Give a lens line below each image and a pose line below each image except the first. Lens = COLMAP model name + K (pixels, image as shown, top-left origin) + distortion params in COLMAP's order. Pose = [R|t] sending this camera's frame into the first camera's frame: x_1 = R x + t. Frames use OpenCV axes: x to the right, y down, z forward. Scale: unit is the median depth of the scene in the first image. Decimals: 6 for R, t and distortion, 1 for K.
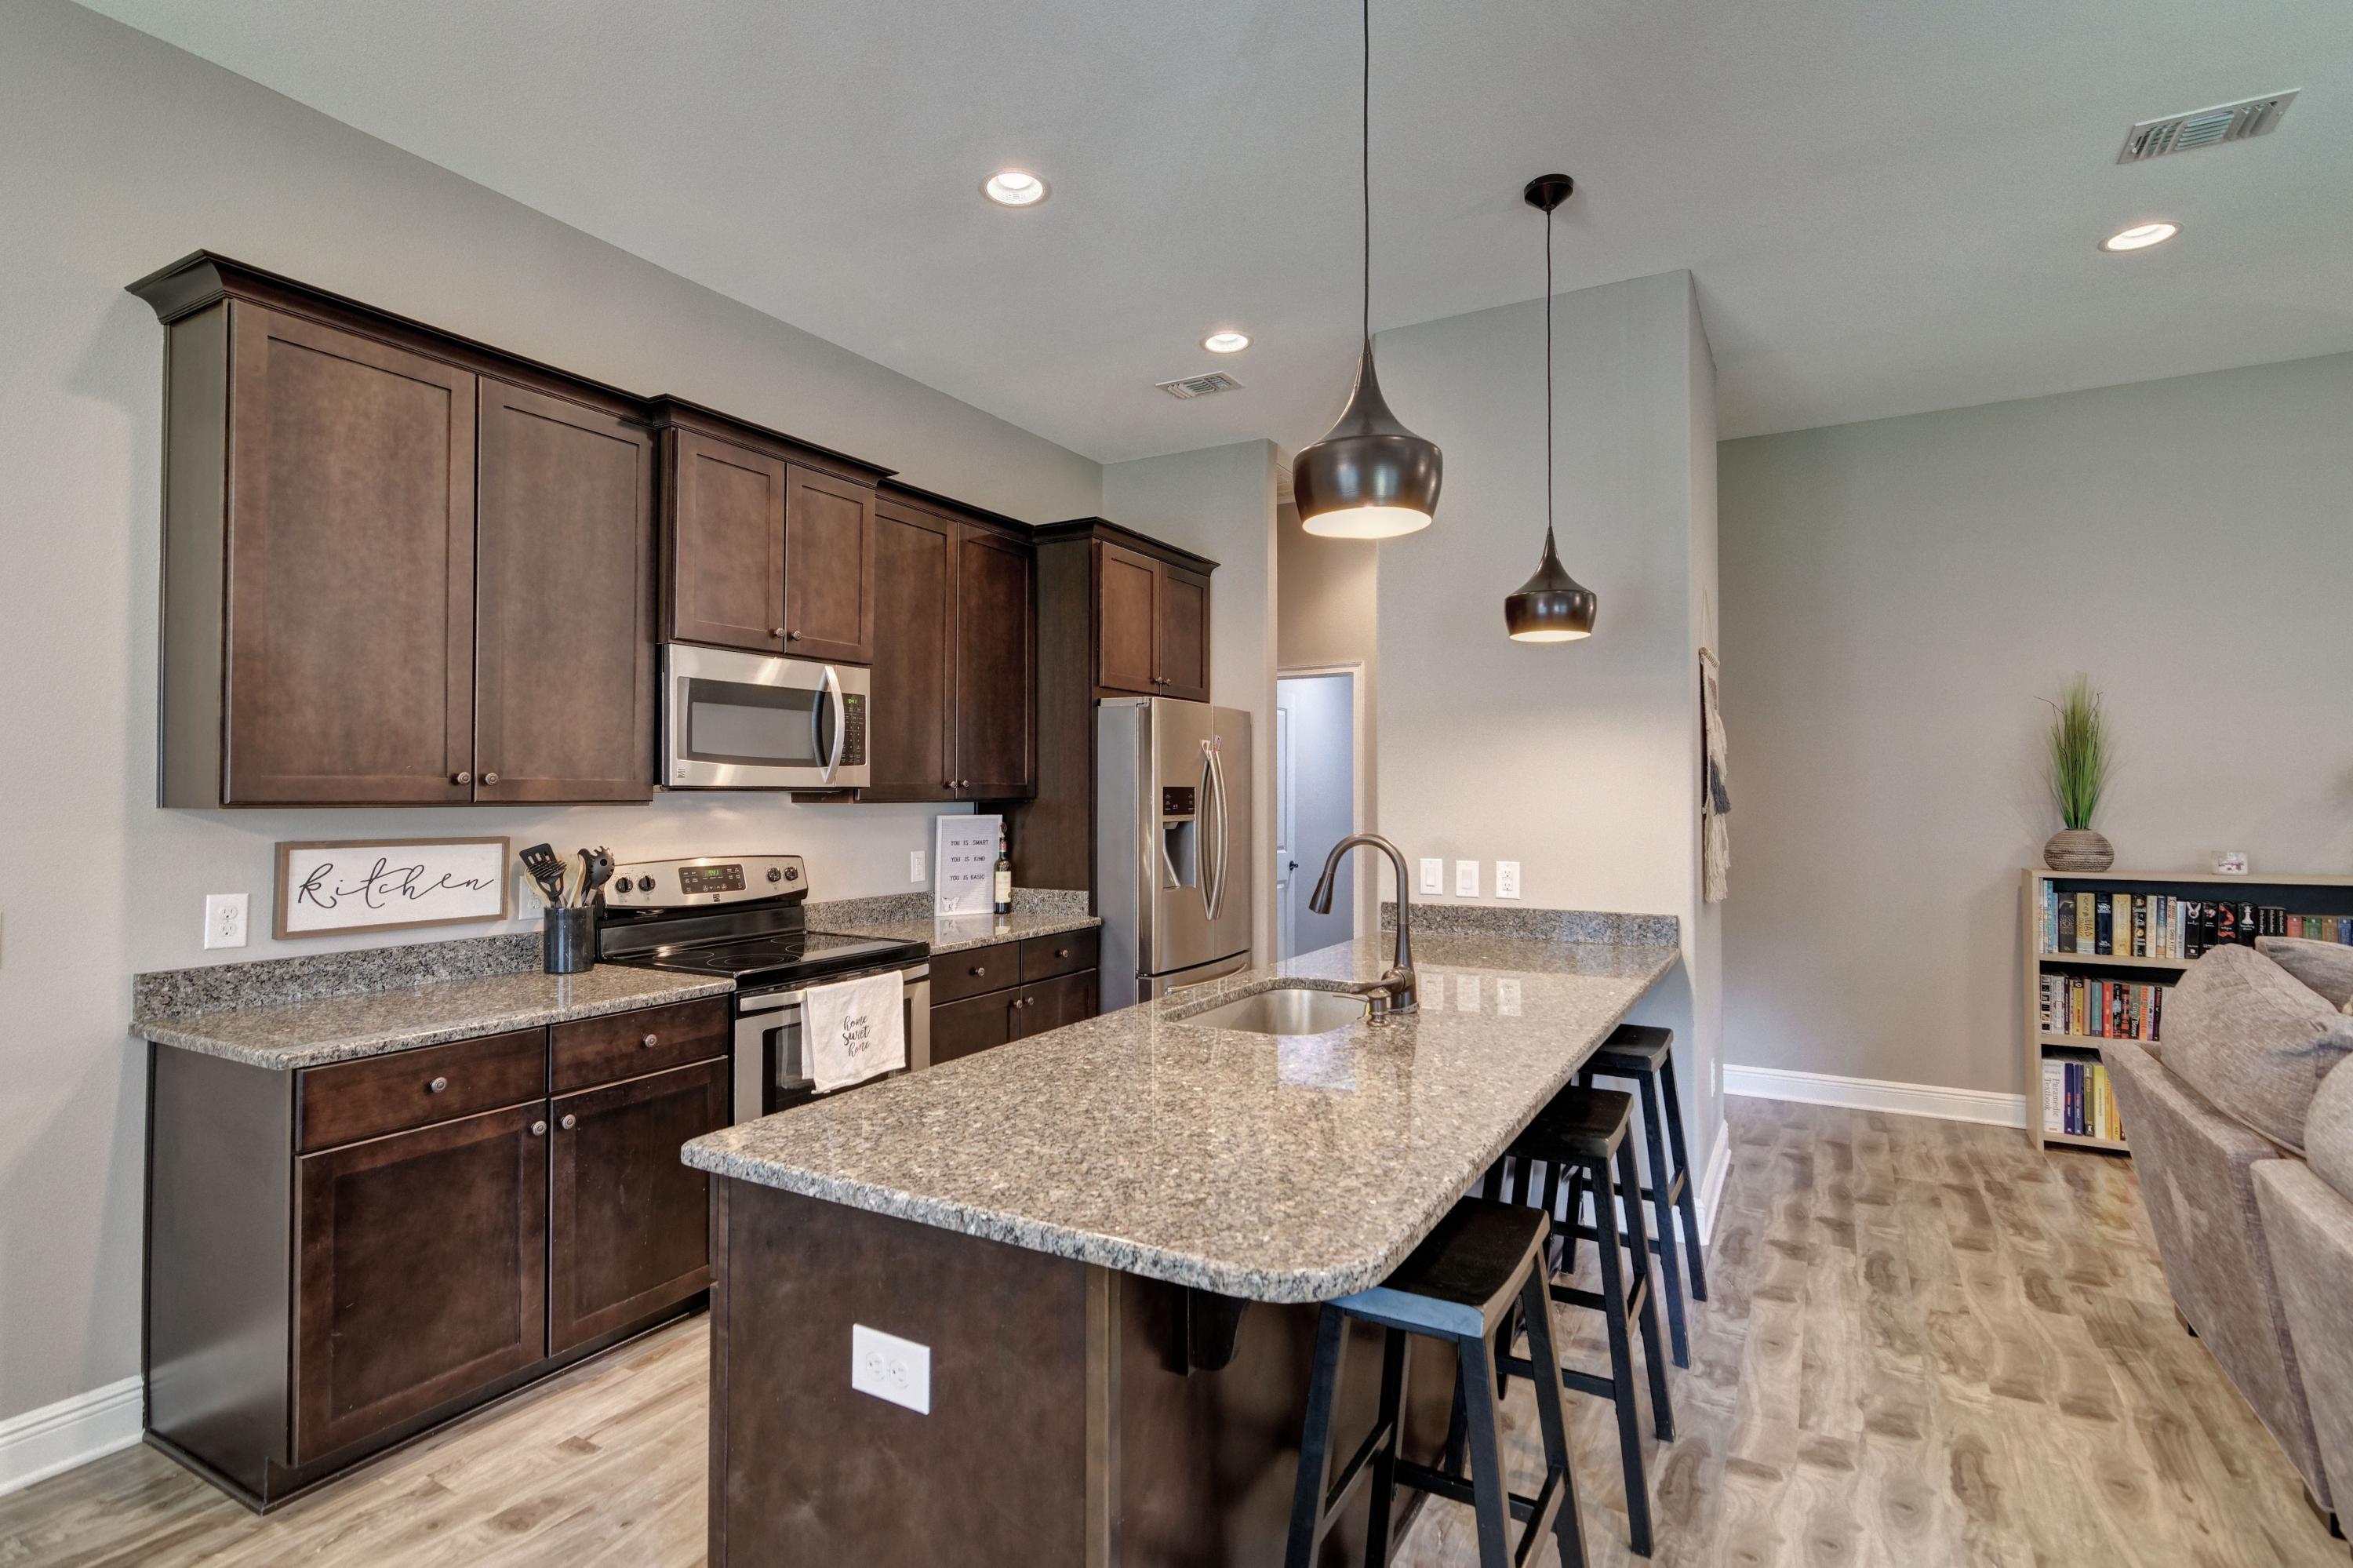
lens RADIAL K [[1147.8, 0, 1178.5], [0, 1147.8, 780.0], [0, 0, 1]] dist [0.005535, -0.000908]
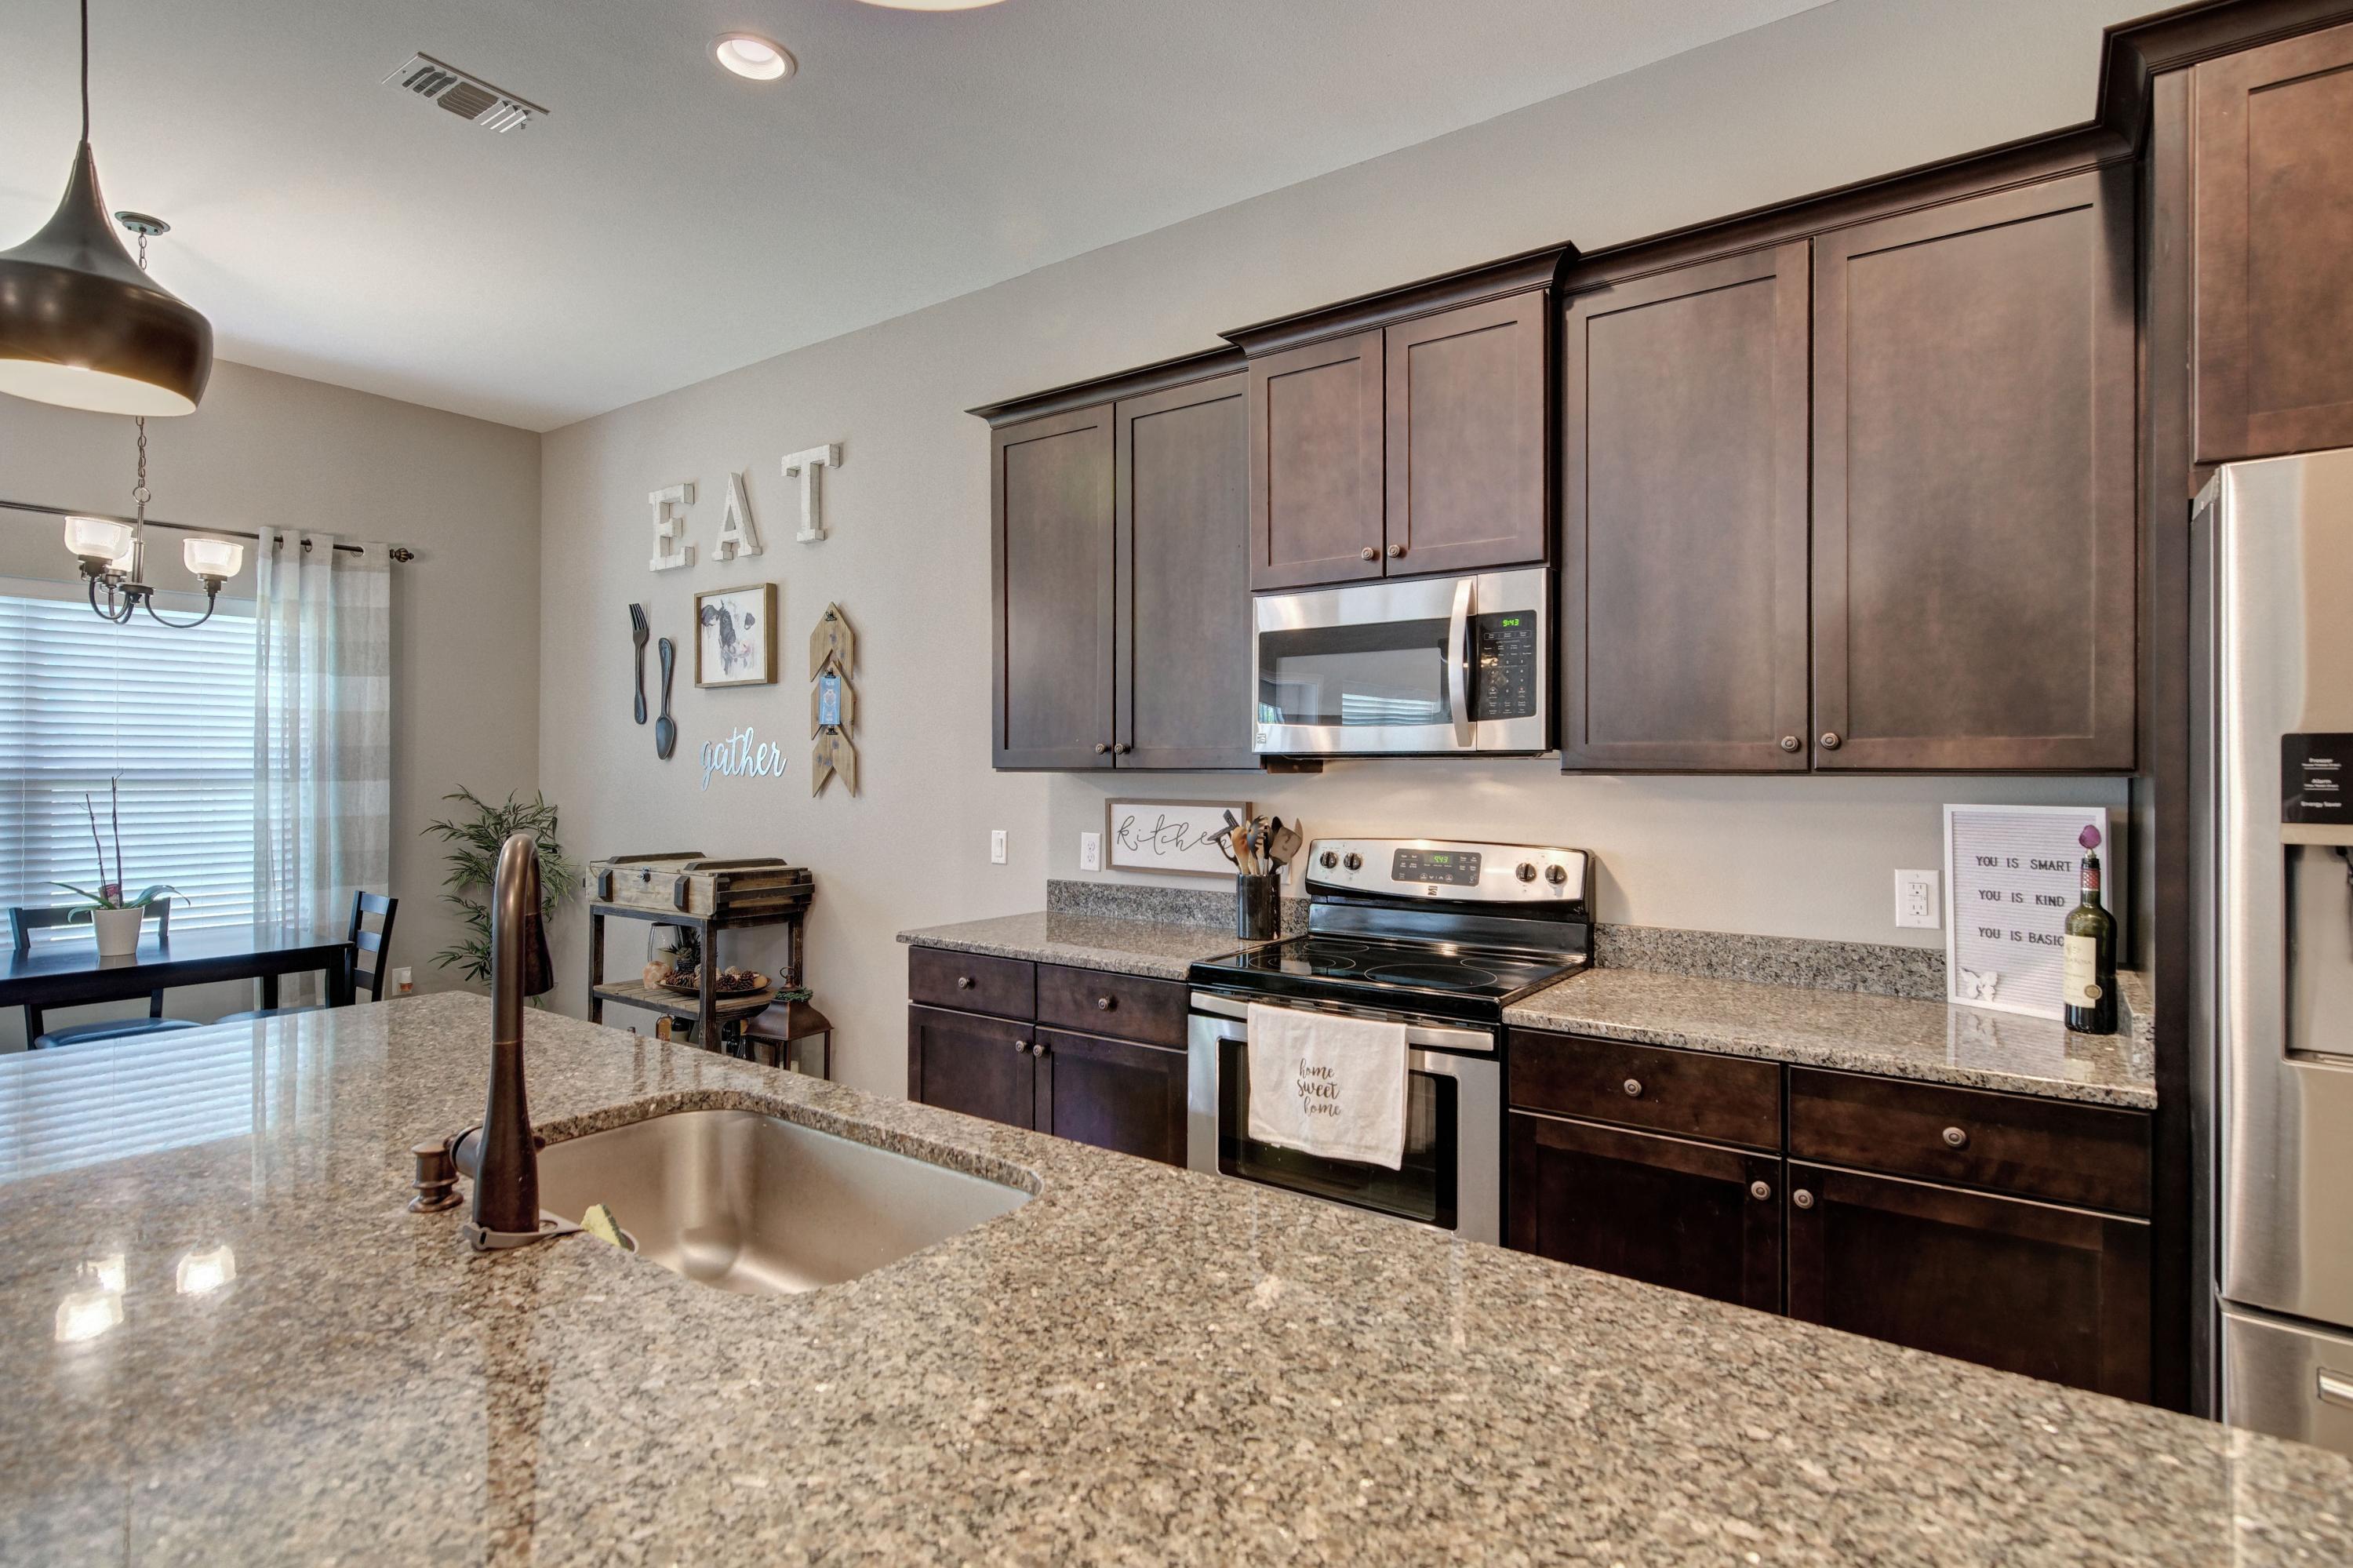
lens RADIAL K [[1167.9, 0, 1177.6], [0, 1167.9, 766.2], [0, 0, 1]] dist [0.004312, -0.000003]
pose [[-0.105391, -0.001905, -0.994429, 0.456835], [0.010571, 0.999940, -0.003036, 0.017119], [0.994375, -0.010832, -0.105364, 0.964813]]
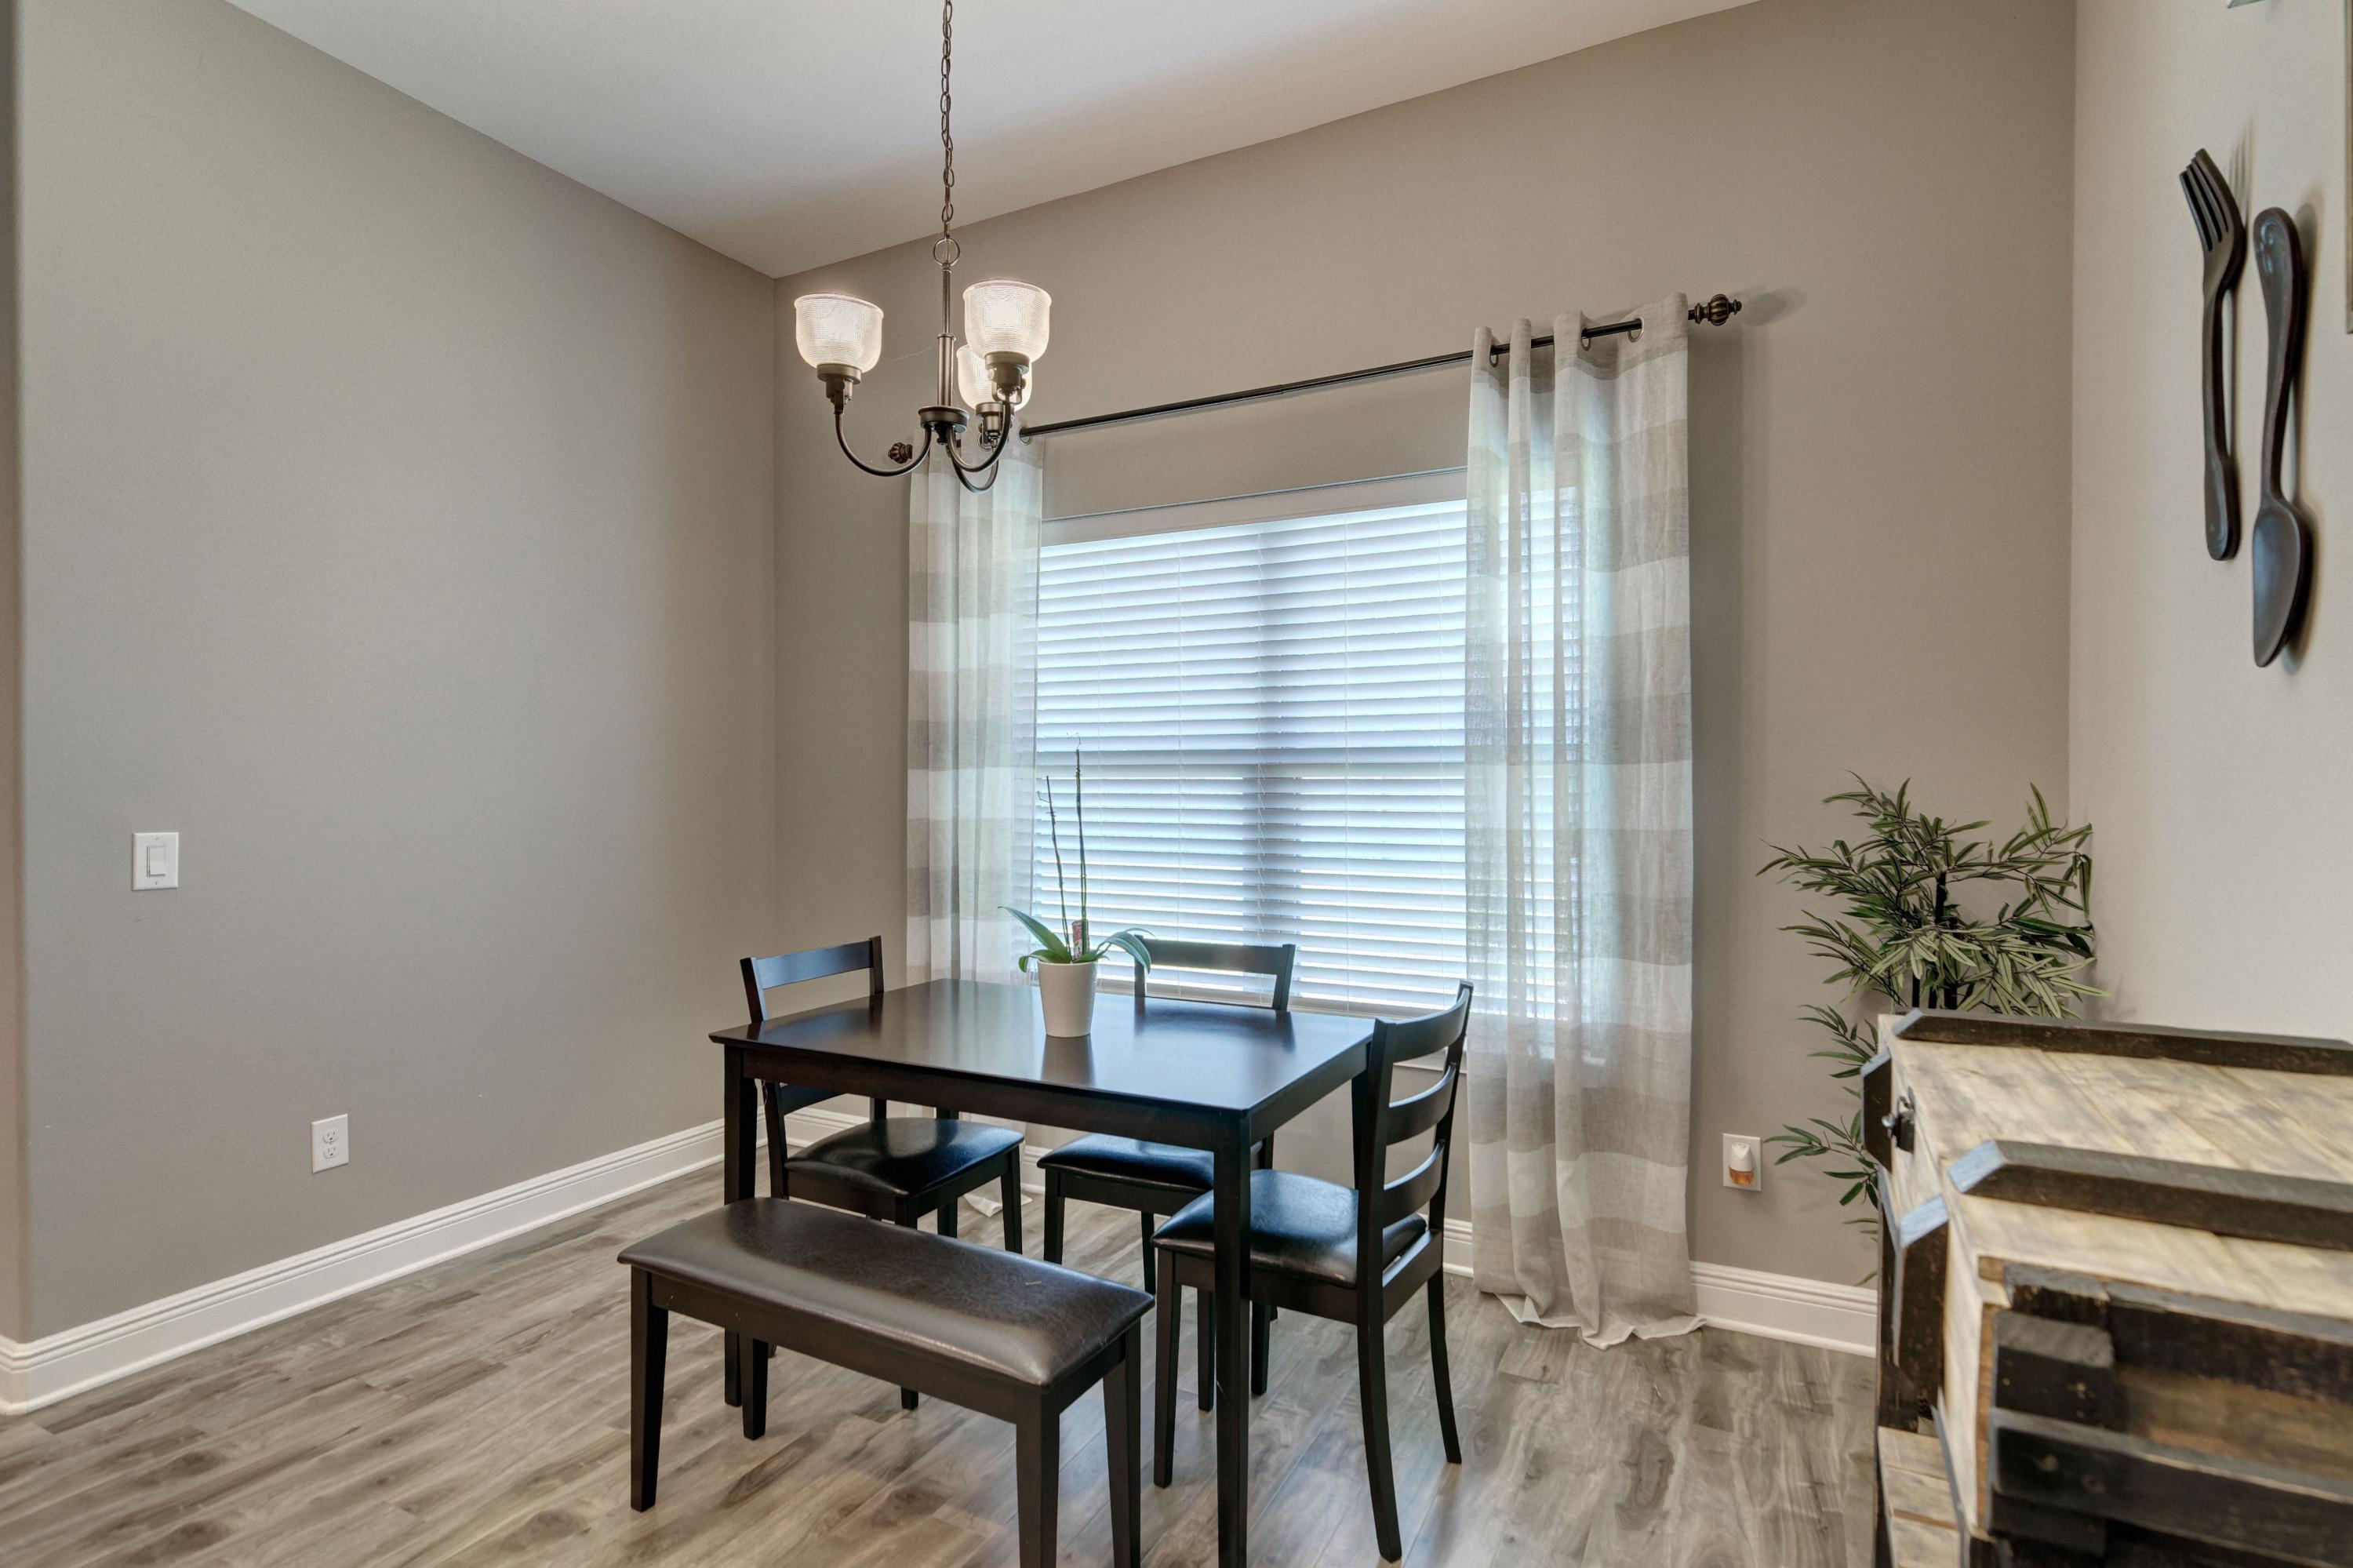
lens RADIAL K [[1118.6, 0, 1220.9], [0, 1118.6, 781.1], [0, 0, 1]] dist [0.013169, -0.000054]
pose [[-0.998834, 0.003845, -0.048114, -0.602948], [0.004274, 0.999952, -0.008803, 0.037460], [0.048077, -0.008998, -0.998803, 0.508660]]
